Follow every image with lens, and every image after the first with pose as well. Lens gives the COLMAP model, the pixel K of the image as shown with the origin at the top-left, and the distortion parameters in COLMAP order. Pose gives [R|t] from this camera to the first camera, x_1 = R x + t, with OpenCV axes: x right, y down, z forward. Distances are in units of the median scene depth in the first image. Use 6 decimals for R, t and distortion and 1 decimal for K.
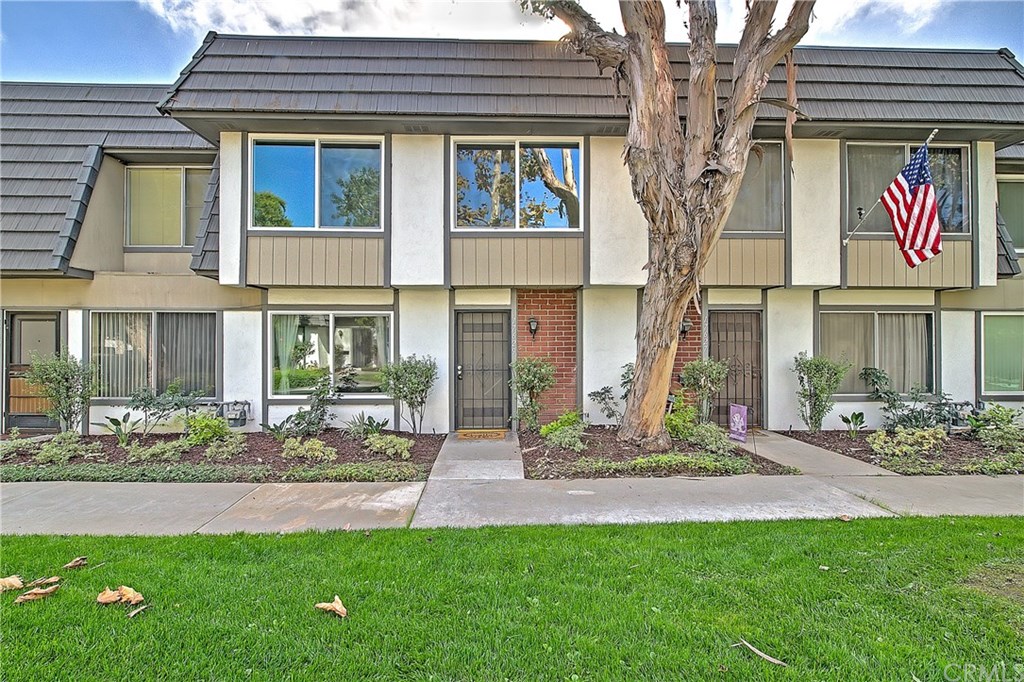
lens RADIAL K [[448.6, 0, 512.0], [0, 448.6, 341.0], [0, 0, 1]] dist [-0.002224, 0.000169]
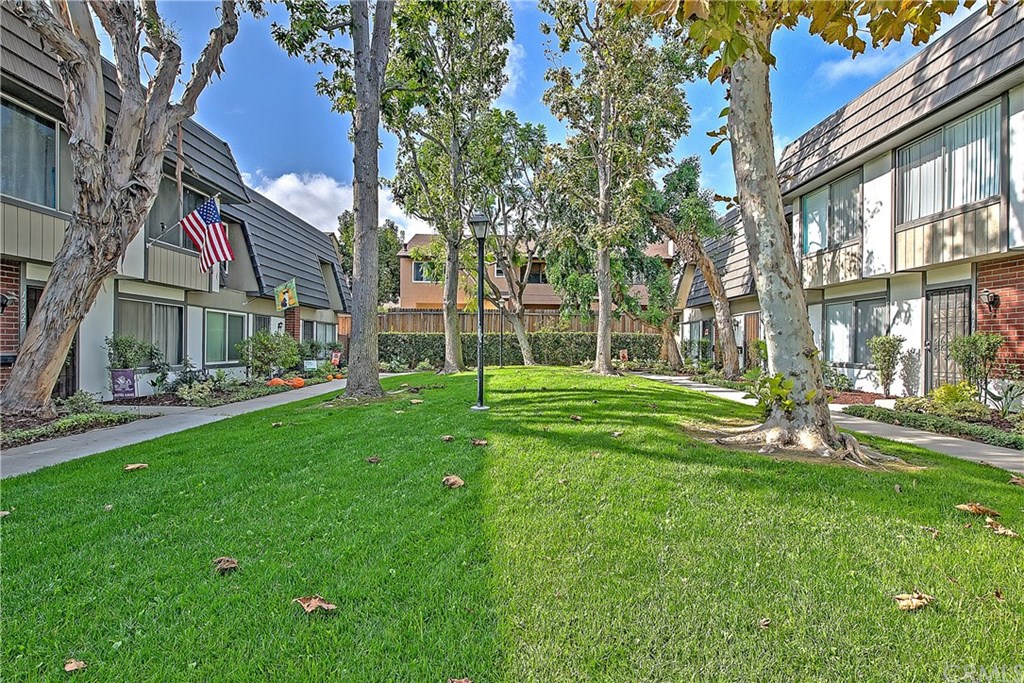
lens RADIAL K [[520.6, 0, 512.0], [0, 520.6, 341.5], [0, 0, 1]] dist [-0.000806, -0.000160]
pose [[0.047995, 0.012163, 0.998774, -0.674484], [-0.026184, 0.999598, -0.010915, 0.039684], [-0.998504, -0.025628, 0.048294, -0.106308]]
